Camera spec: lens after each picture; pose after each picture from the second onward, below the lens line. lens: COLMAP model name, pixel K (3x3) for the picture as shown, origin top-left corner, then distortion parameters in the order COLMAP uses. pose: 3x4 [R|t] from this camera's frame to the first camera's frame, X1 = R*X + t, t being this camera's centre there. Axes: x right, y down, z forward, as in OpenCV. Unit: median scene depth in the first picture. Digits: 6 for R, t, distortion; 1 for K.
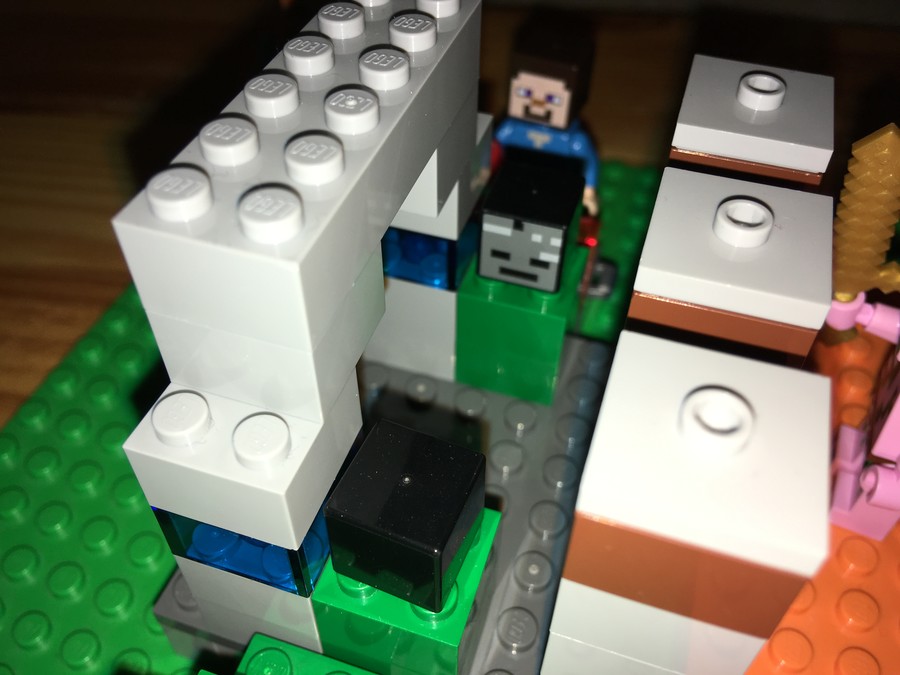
lens RADIAL K [[813.8, 0, 448.5], [0, 813.8, 339.0], [0, 0, 1]] dist [-0.029594, -0.003683]
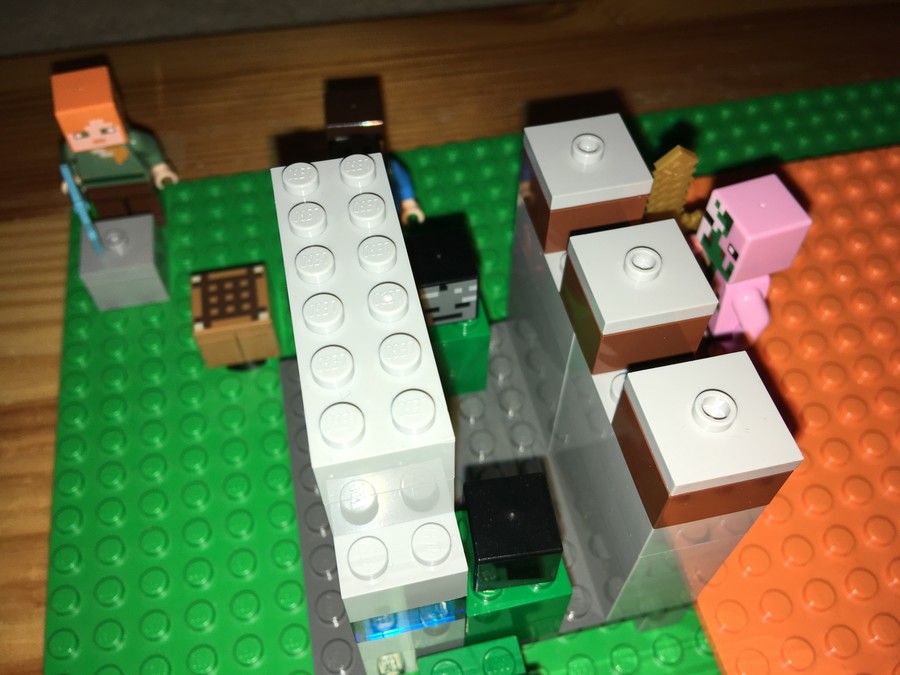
lens RADIAL K [[813.8, 0, 450.2], [0, 813.8, 330.7], [0, 0, 1]] dist [-0.029594, -0.003683]
pose [[0.853346, -0.424416, 0.302774, -0.323962], [0.379438, 0.903871, 0.197593, -0.327919], [-0.357530, -0.053731, 0.932355, -0.215650]]
